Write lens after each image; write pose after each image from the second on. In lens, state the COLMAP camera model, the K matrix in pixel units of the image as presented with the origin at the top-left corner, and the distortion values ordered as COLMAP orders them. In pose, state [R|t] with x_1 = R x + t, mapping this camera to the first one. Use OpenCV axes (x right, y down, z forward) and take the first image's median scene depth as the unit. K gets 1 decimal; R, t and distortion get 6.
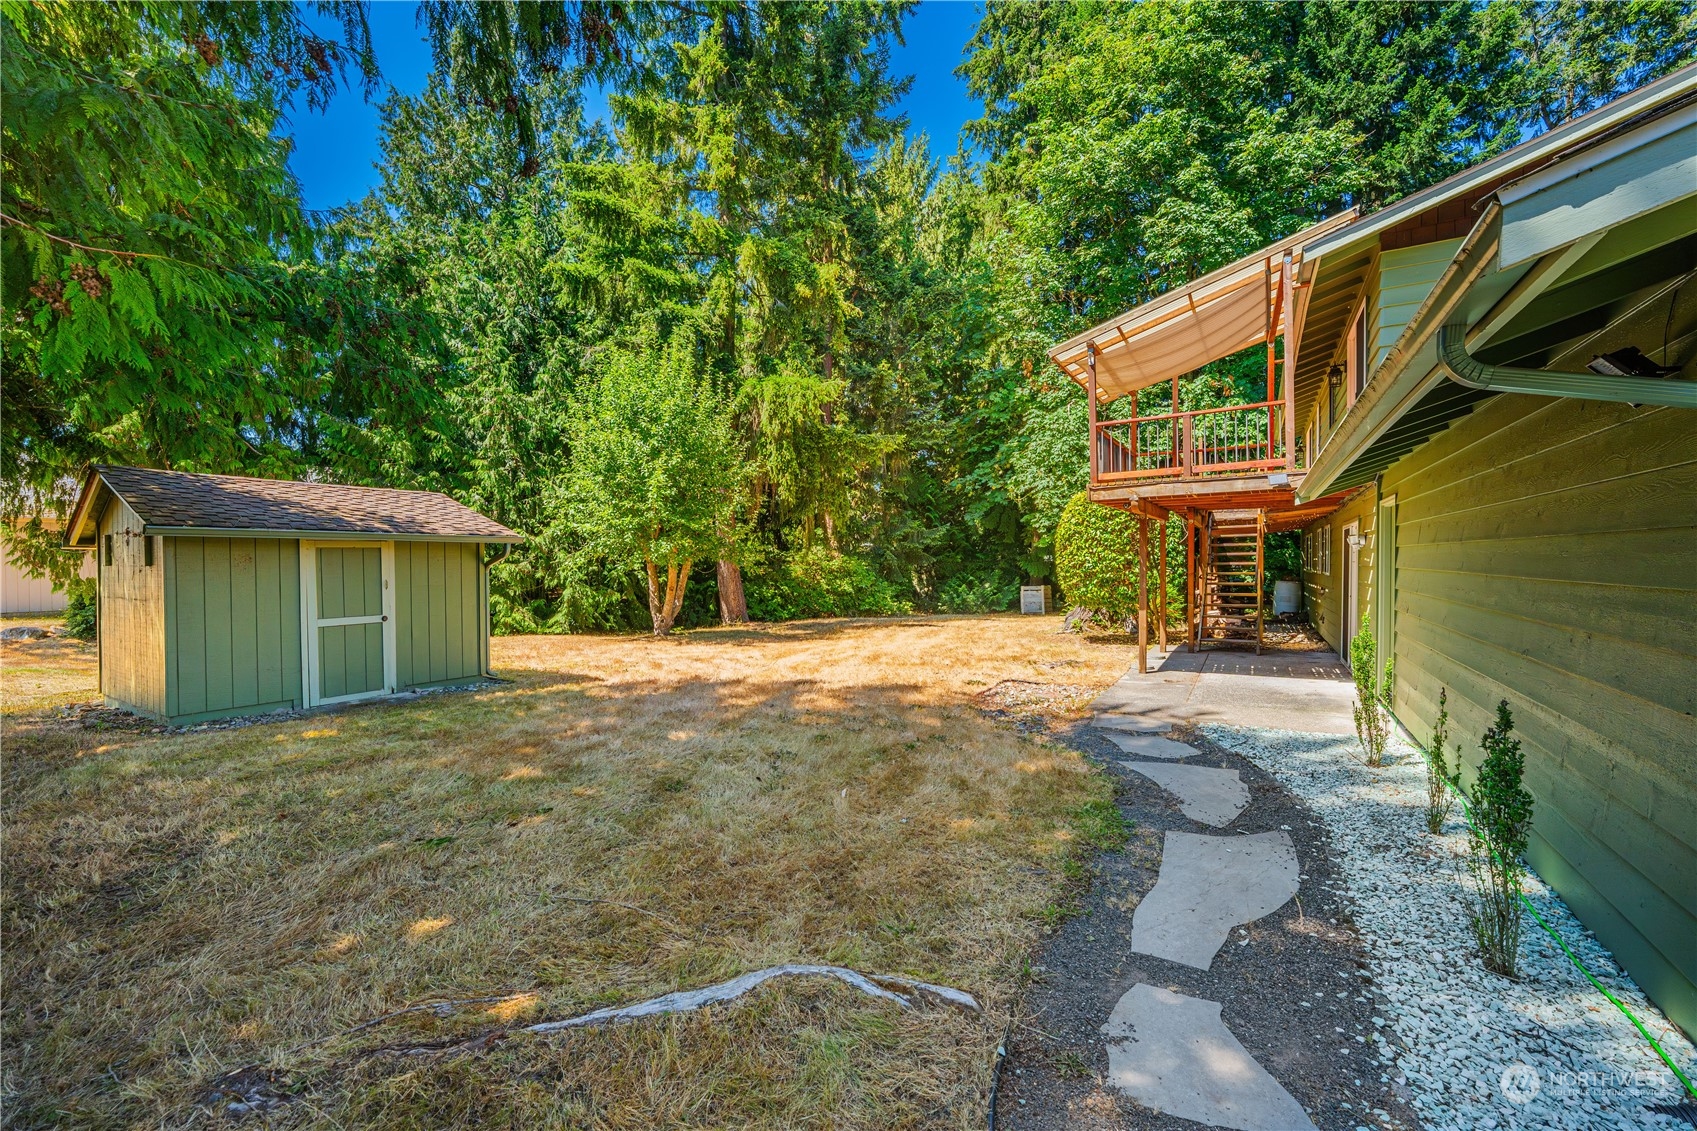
lens RADIAL K [[682.2, 0, 852.0], [0, 682.2, 570.0], [0, 0, 1]] dist [-0.004237, 0.000064]
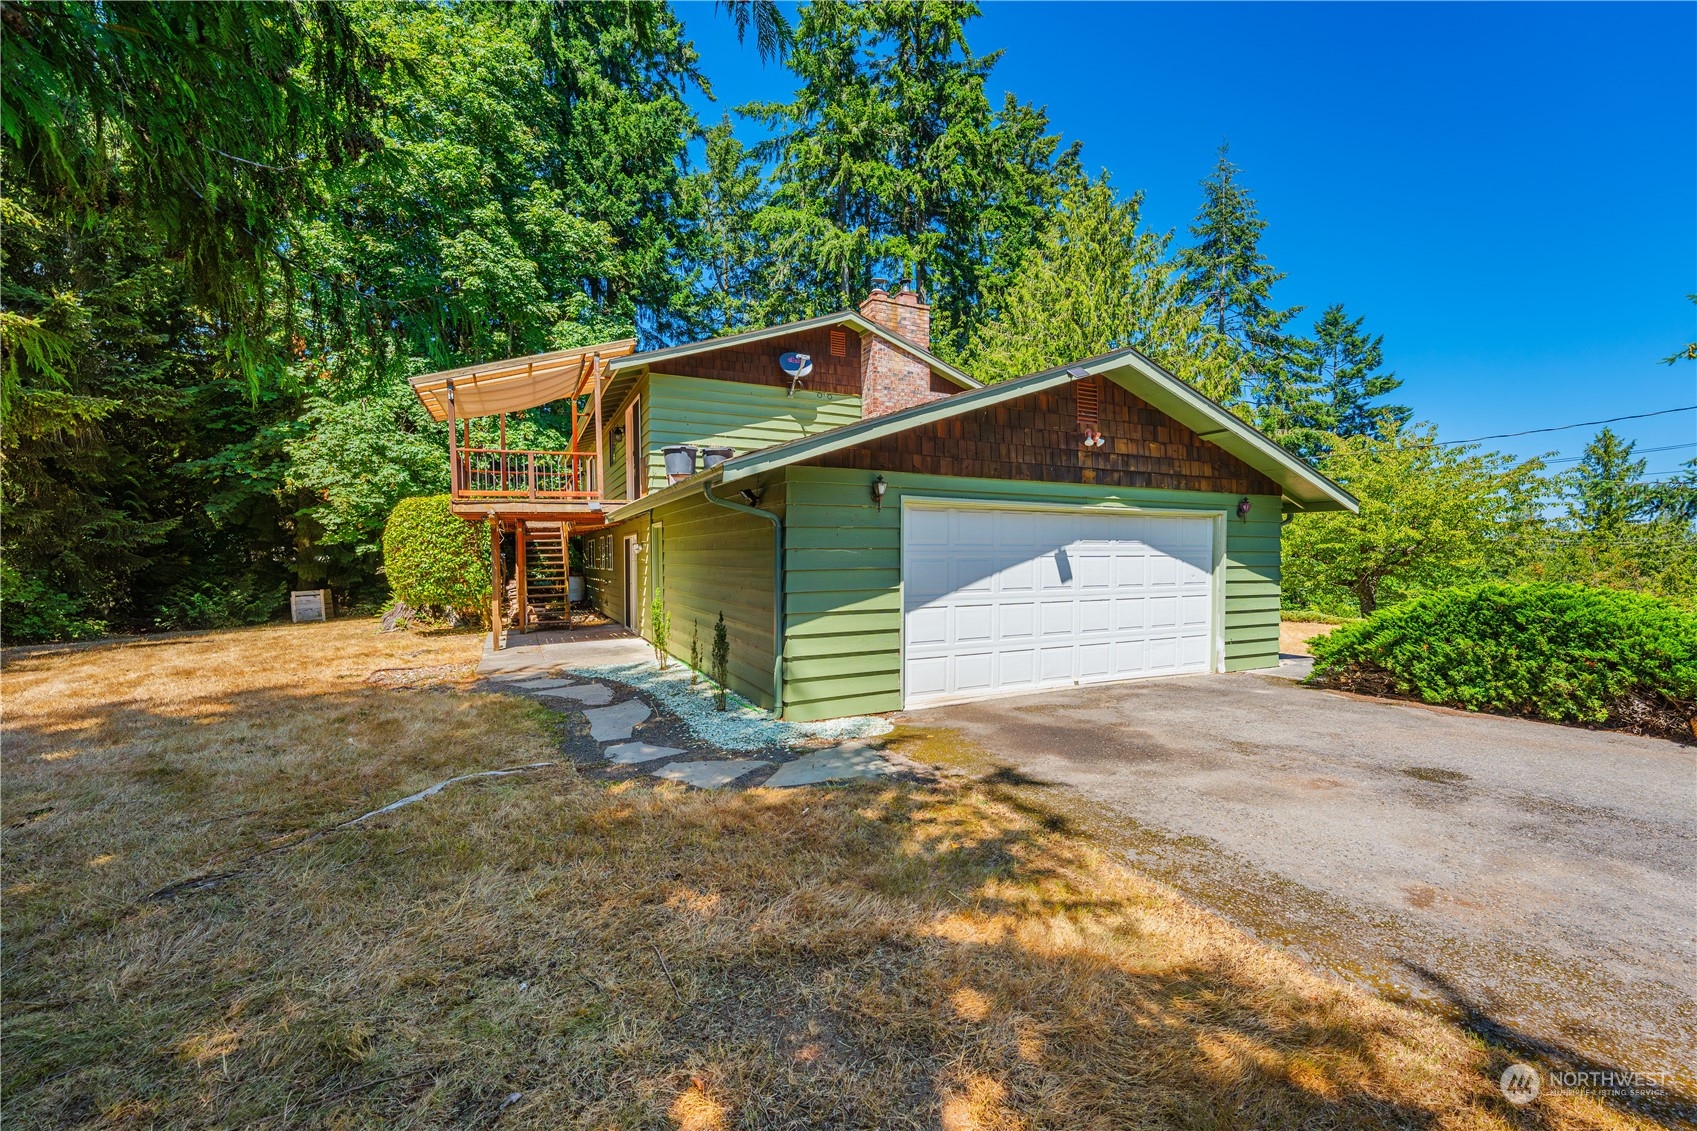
lens RADIAL K [[682.2, 0, 869.1], [0, 682.2, 569.3], [0, 0, 1]] dist [-0.004237, 0.000064]
pose [[0.529345, -0.019143, 0.848191, -0.127970], [0.019472, 0.999756, 0.010411, 0.000672], [-0.848183, 0.011005, 0.529589, -0.117662]]
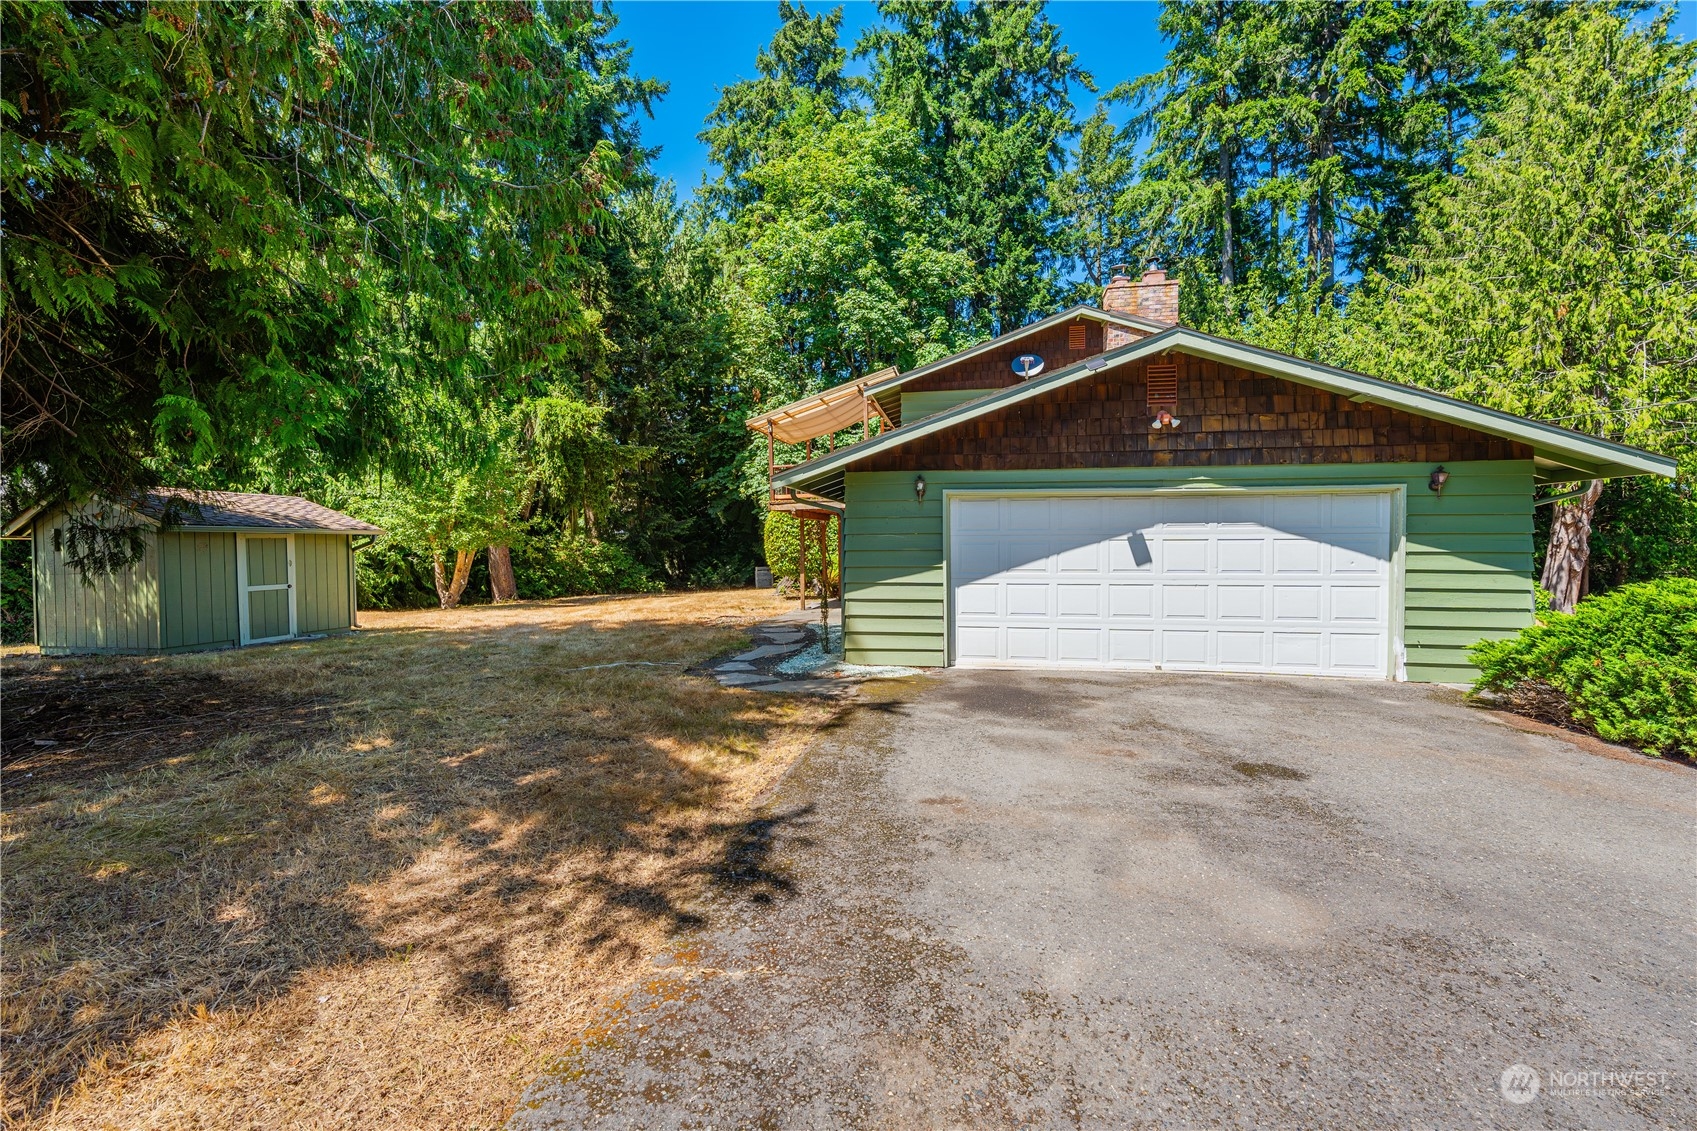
lens RADIAL K [[682.2, 0, 871.2], [0, 682.2, 557.3], [0, 0, 1]] dist [-0.004237, 0.000064]
pose [[0.928069, -0.010552, 0.372260, -0.026123], [0.010450, 0.999943, 0.002292, 0.007195], [-0.372262, 0.001763, 0.928126, -0.315526]]
